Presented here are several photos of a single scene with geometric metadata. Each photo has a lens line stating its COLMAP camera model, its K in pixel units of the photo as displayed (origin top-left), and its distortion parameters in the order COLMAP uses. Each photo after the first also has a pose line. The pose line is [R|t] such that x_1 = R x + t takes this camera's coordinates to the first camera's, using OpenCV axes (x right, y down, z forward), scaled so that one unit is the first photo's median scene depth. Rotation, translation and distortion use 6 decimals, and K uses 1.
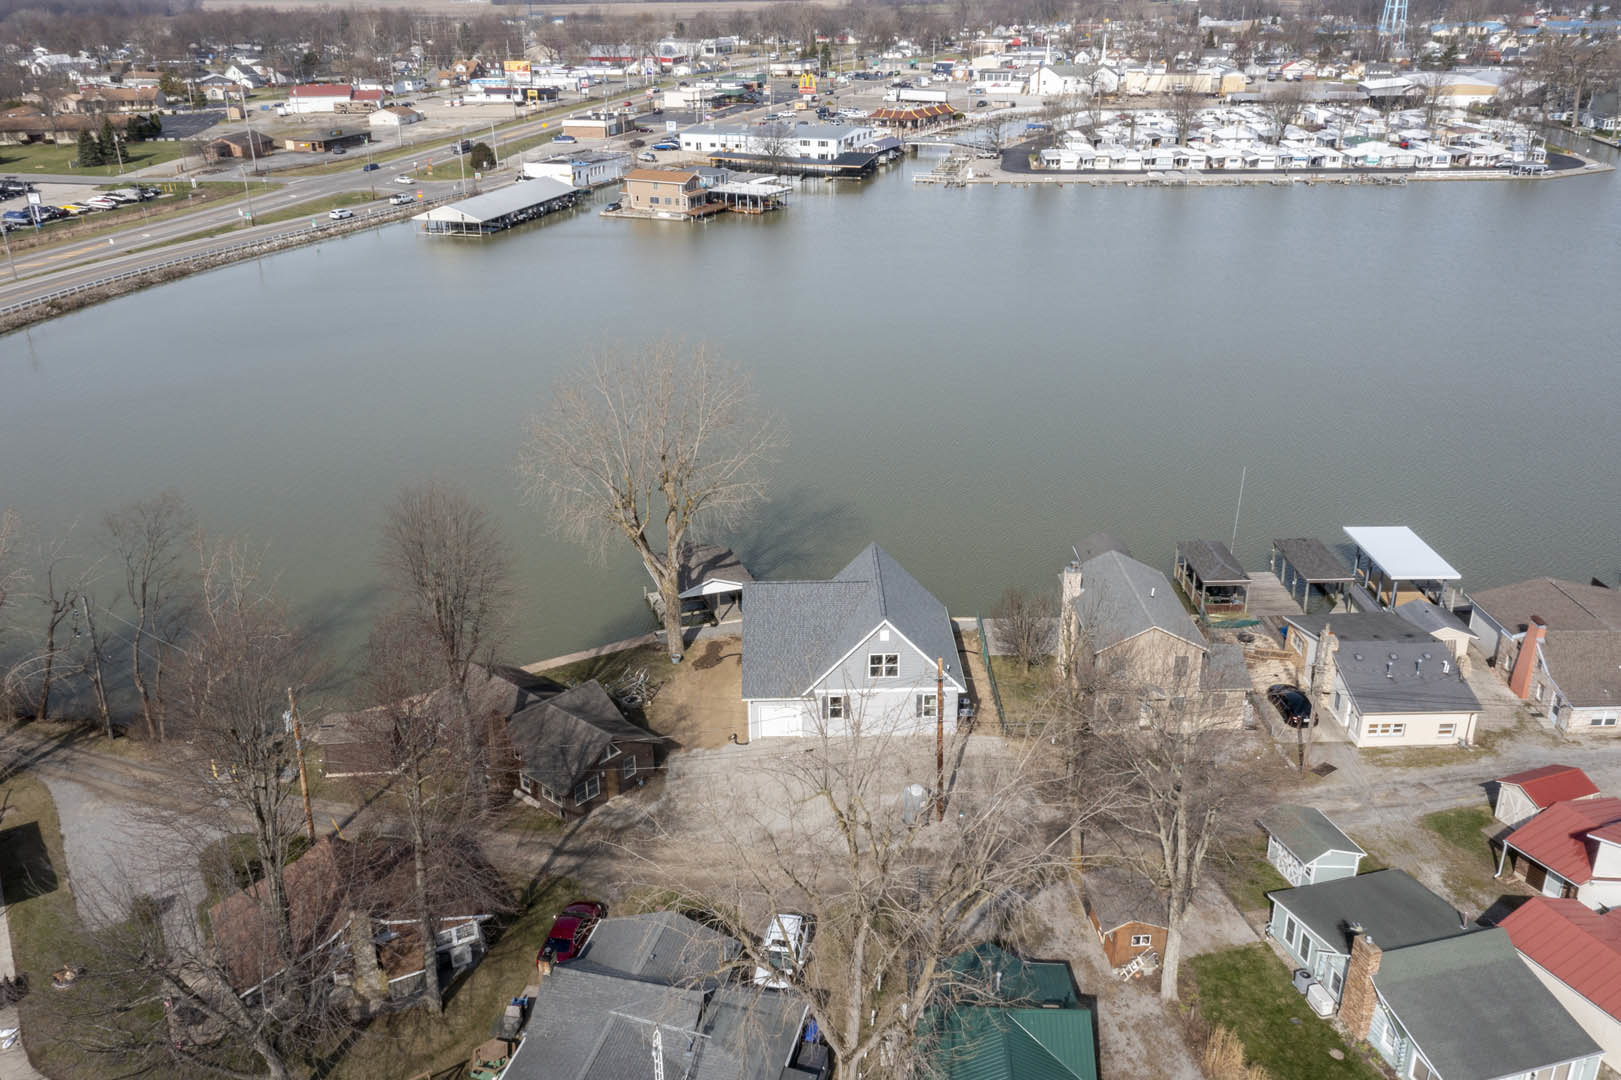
lens RADIAL K [[1411.2, 0, 810.5], [0, 1411.2, 540.0], [0, 0, 1]] dist [-0.013840, 0.009587]
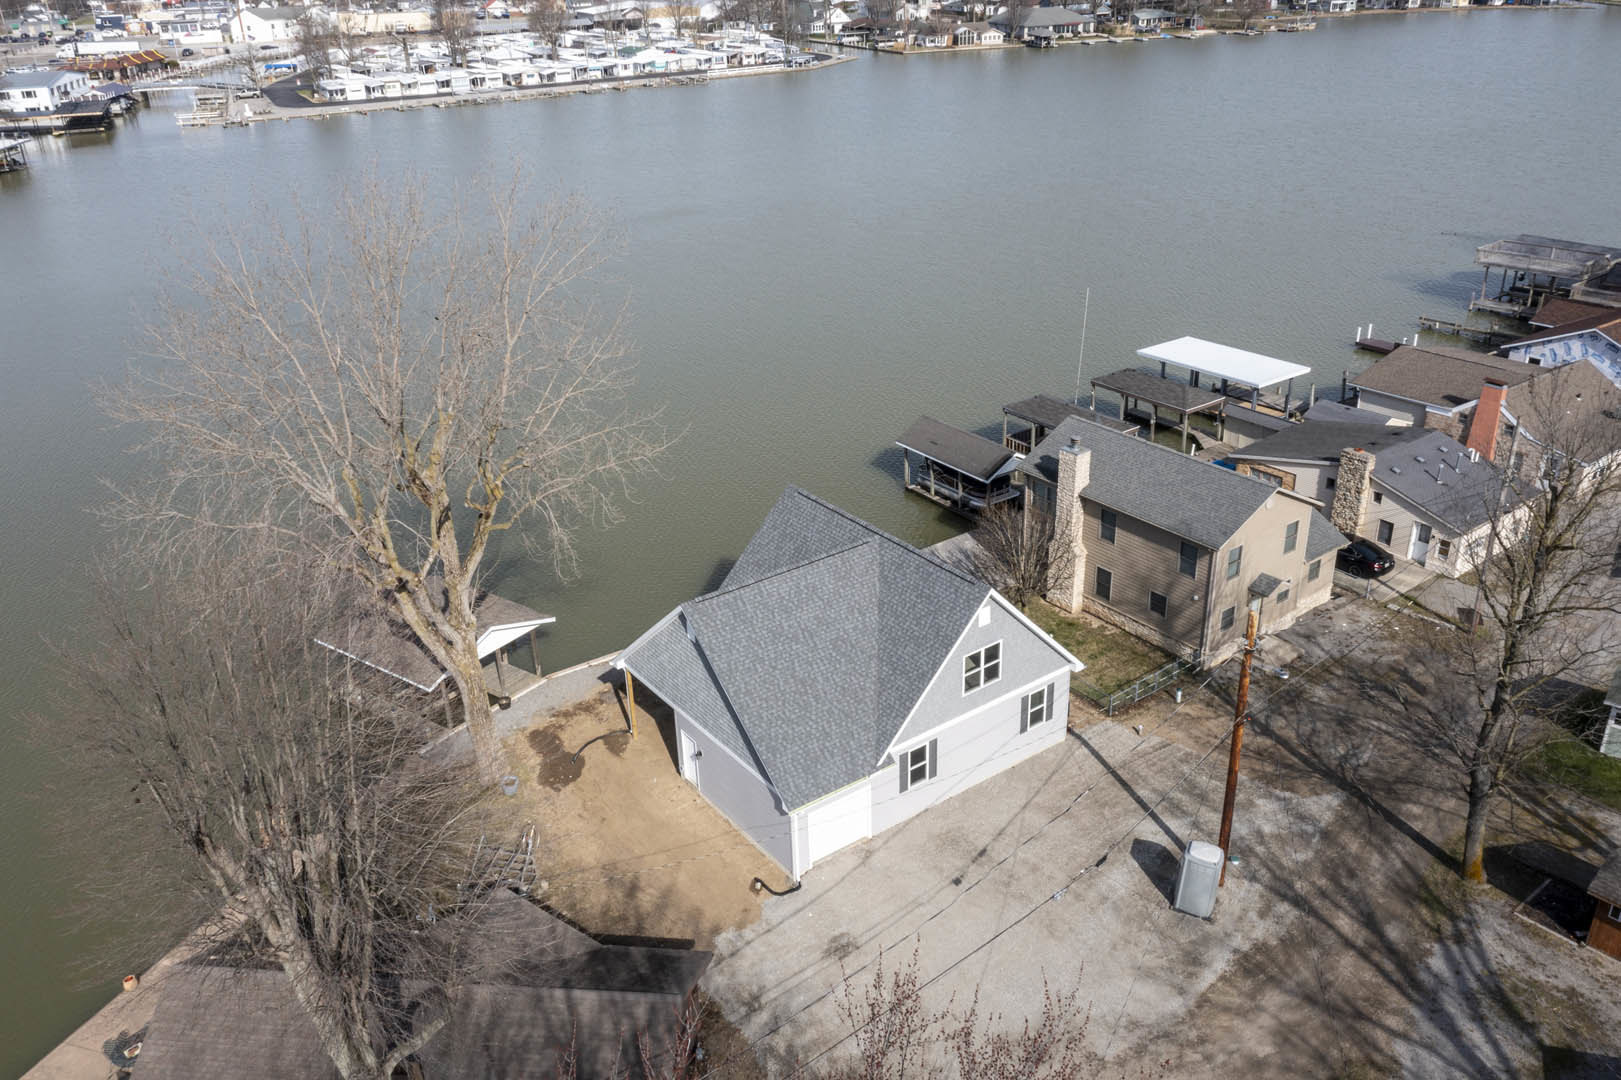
lens RADIAL K [[1272.6, 0, 810.5], [0, 1272.6, 540.0], [0, 0, 1]] dist [0.054841, -0.074670]
pose [[0.807809, -0.260267, 0.528872, -0.084502], [0.243686, 0.964433, 0.102404, -0.010387], [-0.536714, 0.046156, 0.842501, 0.184762]]
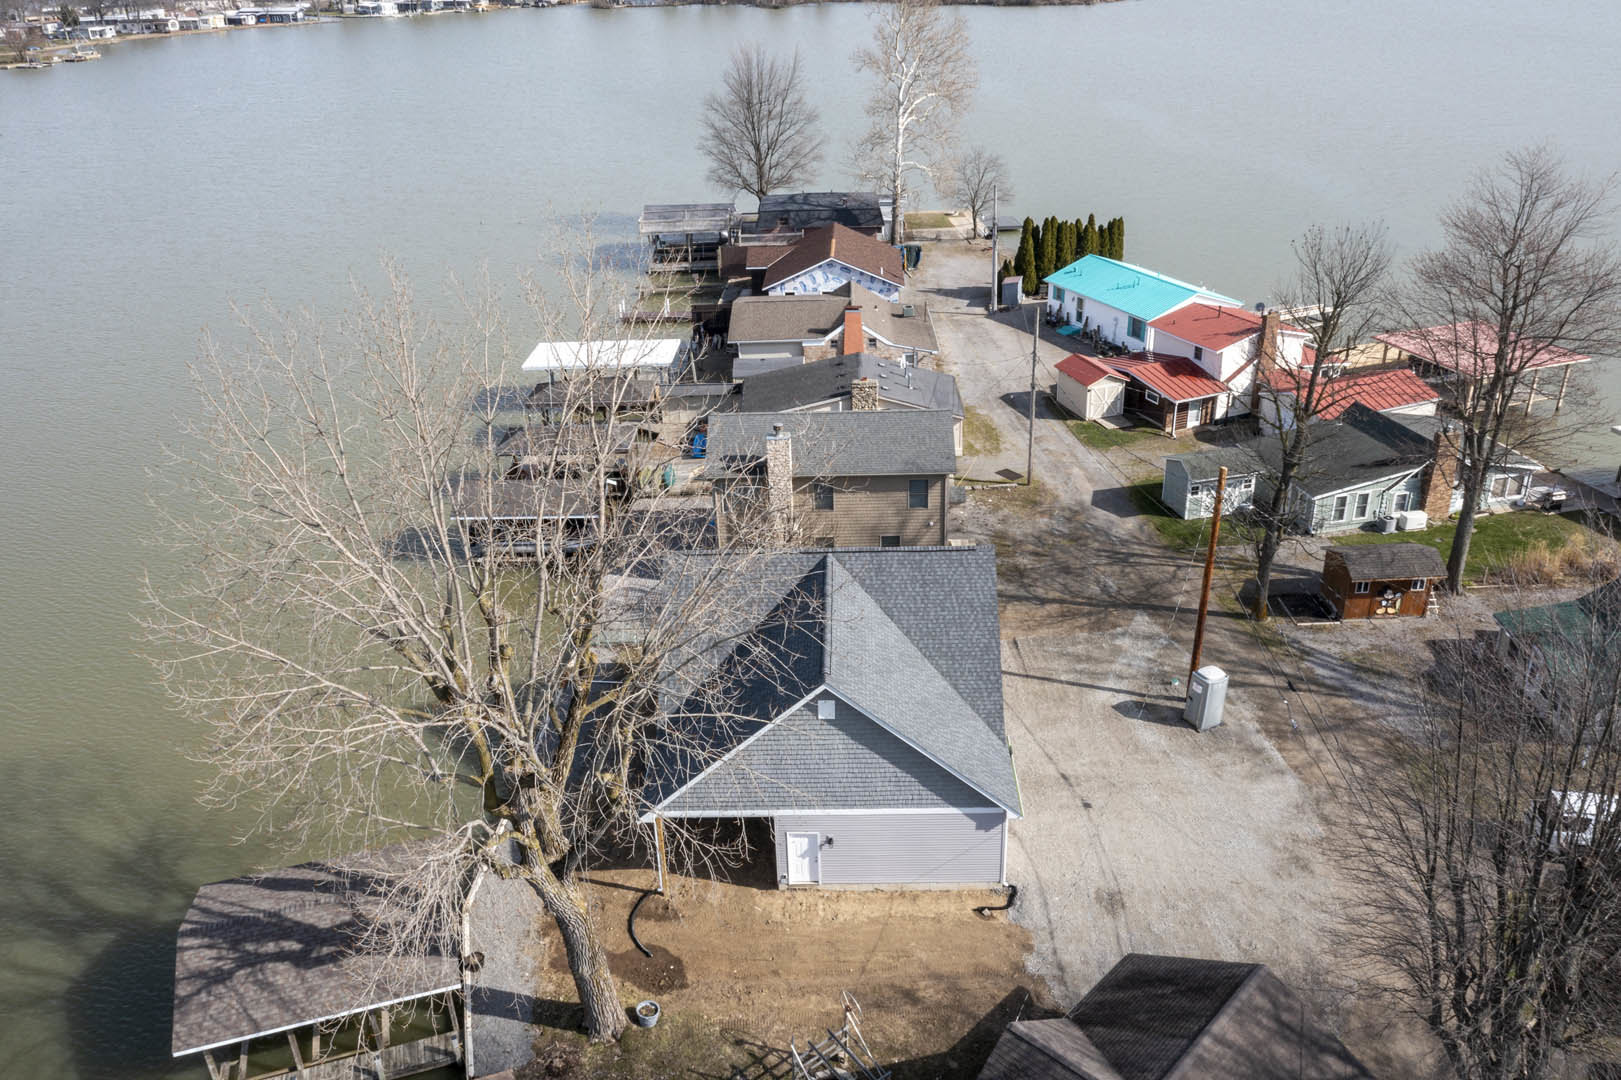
lens RADIAL K [[1264.2, 0, 810.5], [0, 1264.2, 540.0], [0, 0, 1]] dist [-0.007439, 0.007024]
pose [[0.023449, -0.430140, 0.902458, -0.133779], [0.408547, 0.828011, 0.384041, -0.057010], [-0.912436, 0.359691, 0.195149, 0.294956]]
